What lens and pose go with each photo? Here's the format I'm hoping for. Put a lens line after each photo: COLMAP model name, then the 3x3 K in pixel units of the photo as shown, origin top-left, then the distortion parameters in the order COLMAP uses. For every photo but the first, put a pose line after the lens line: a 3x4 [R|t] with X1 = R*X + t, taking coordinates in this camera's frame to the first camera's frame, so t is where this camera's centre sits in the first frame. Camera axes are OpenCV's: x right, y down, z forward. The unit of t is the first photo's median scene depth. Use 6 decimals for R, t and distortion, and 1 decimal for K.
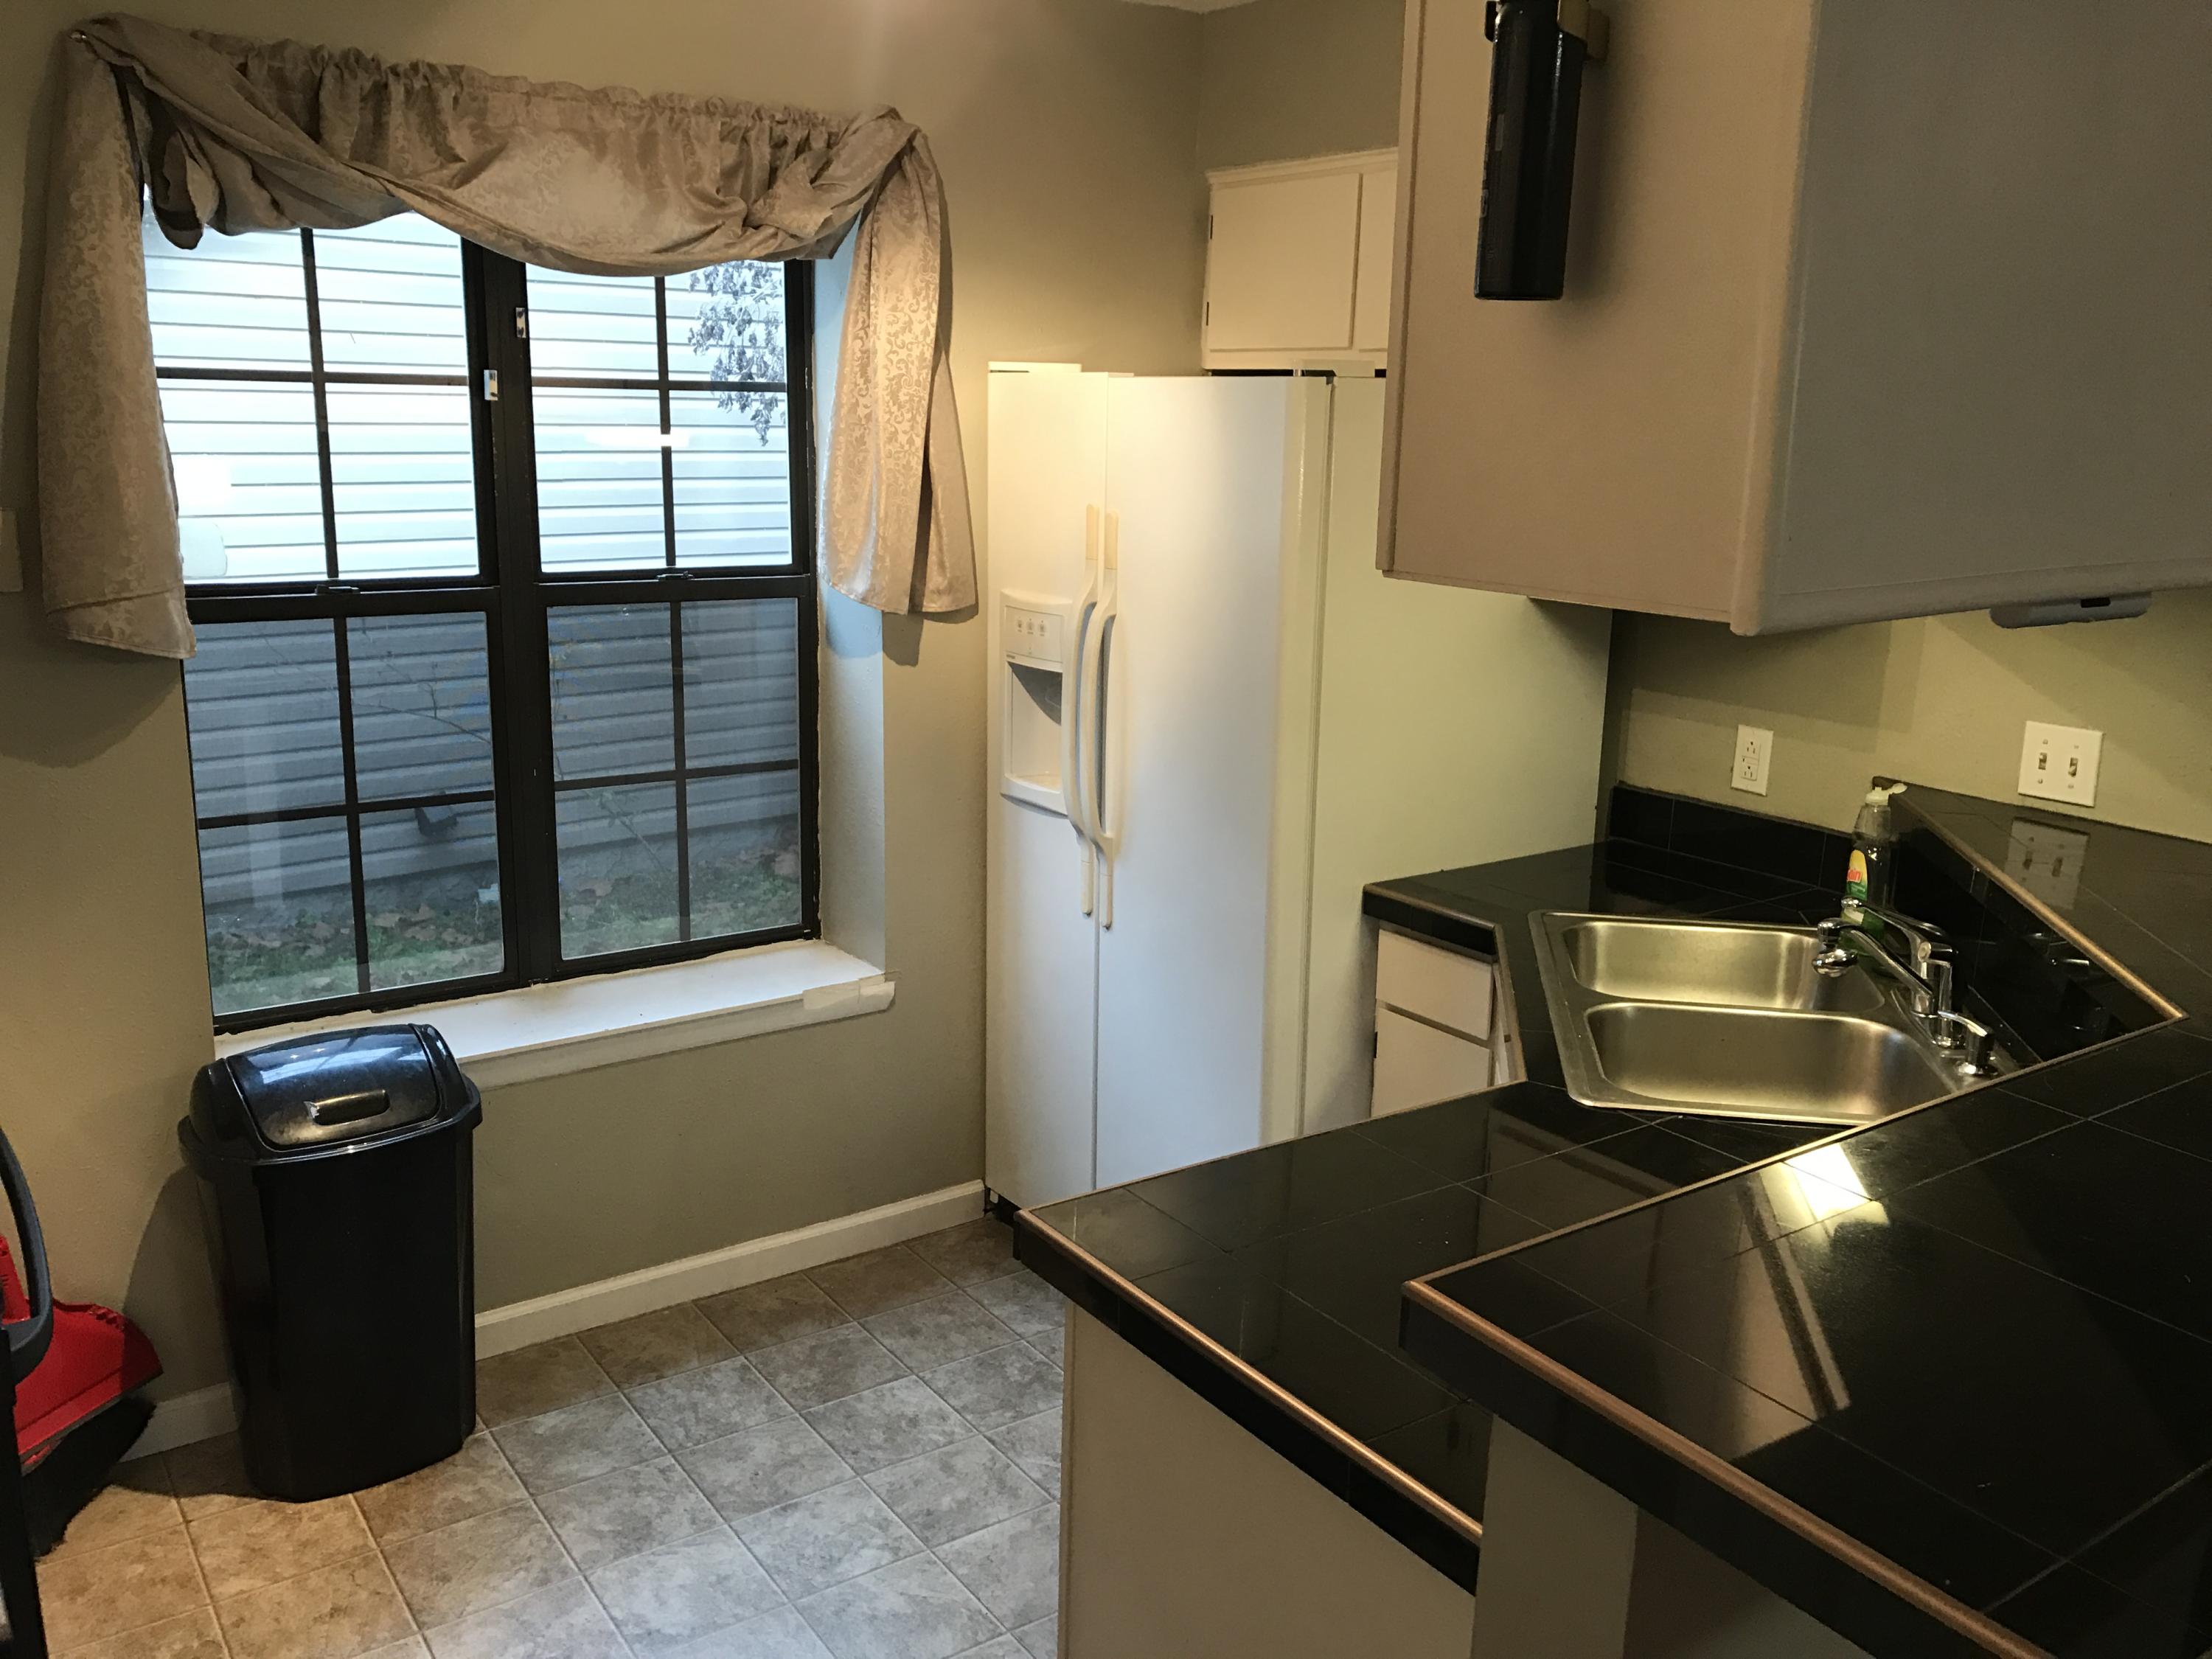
lens RADIAL K [[1811.2, 0, 1104.1], [0, 1811.2, 822.0], [0, 0, 1]] dist [-0.006861, -0.018975]
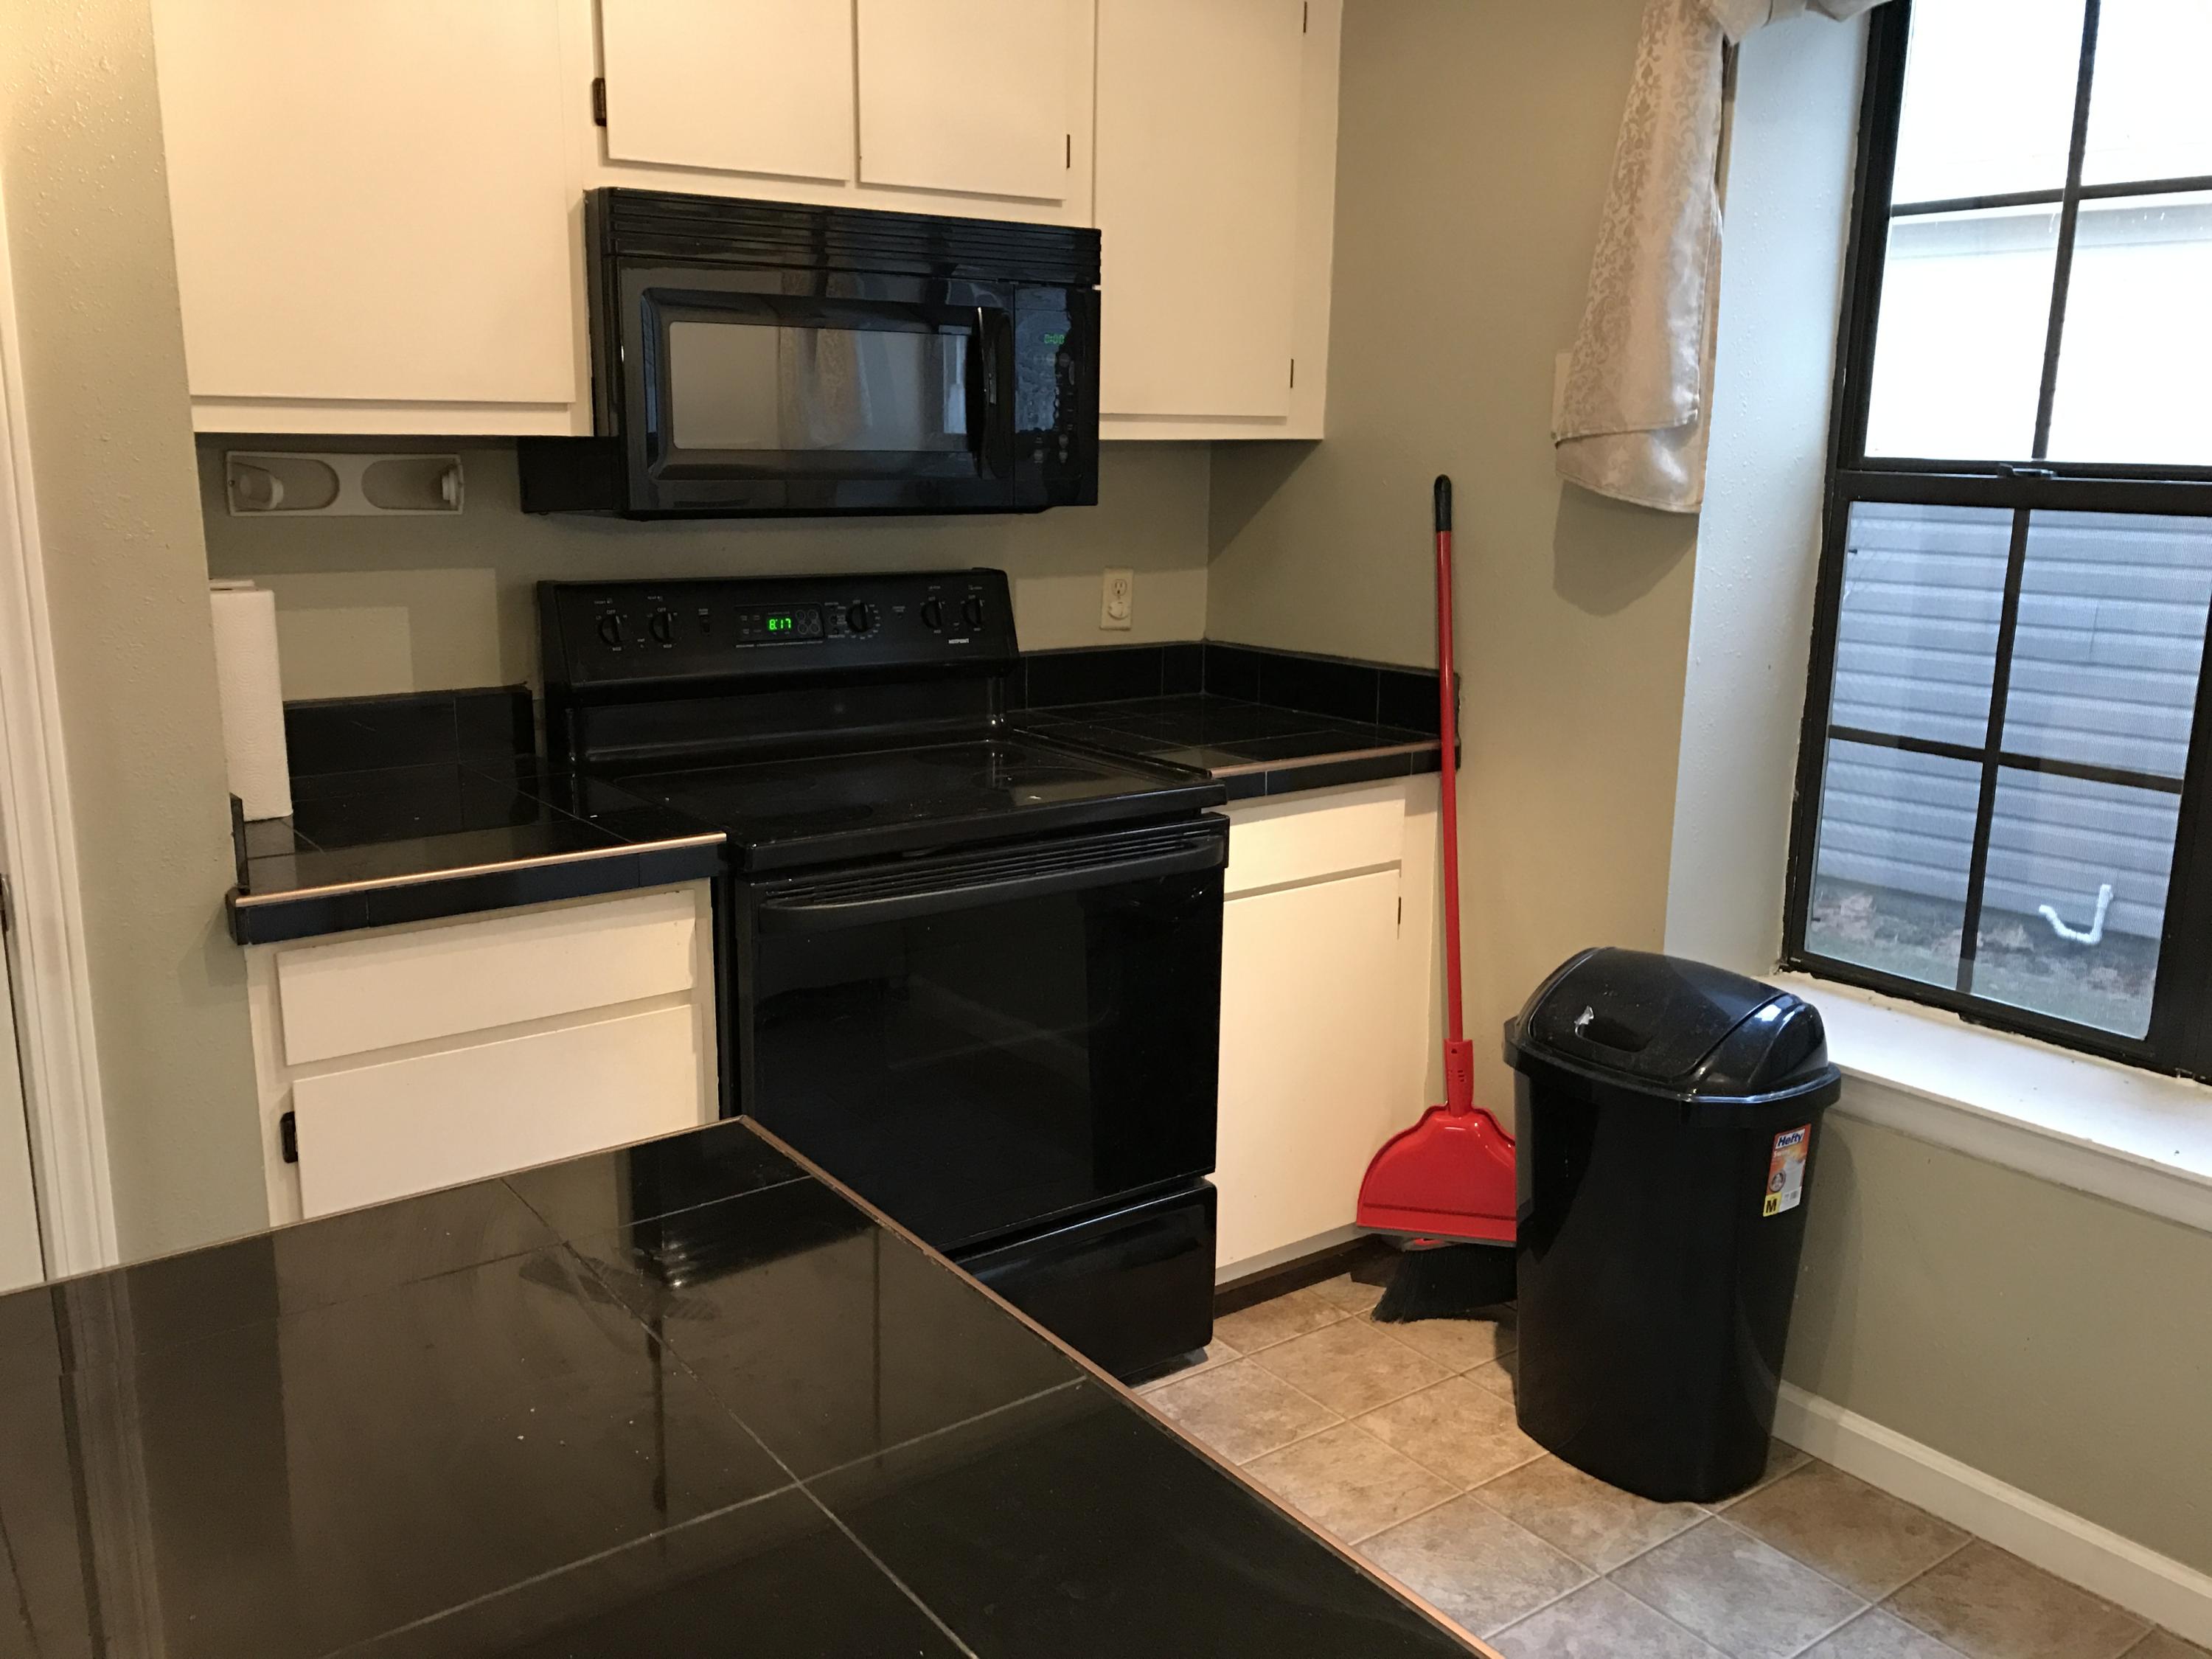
lens RADIAL K [[1811.2, 0, 1101.3], [0, 1811.2, 839.6], [0, 0, 1]] dist [-0.006861, -0.018975]
pose [[0.005694, 0.200146, -0.979750, 0.363094], [-0.229062, 0.953976, 0.193550, -0.036777], [0.973395, 0.223321, 0.051277, 0.607724]]
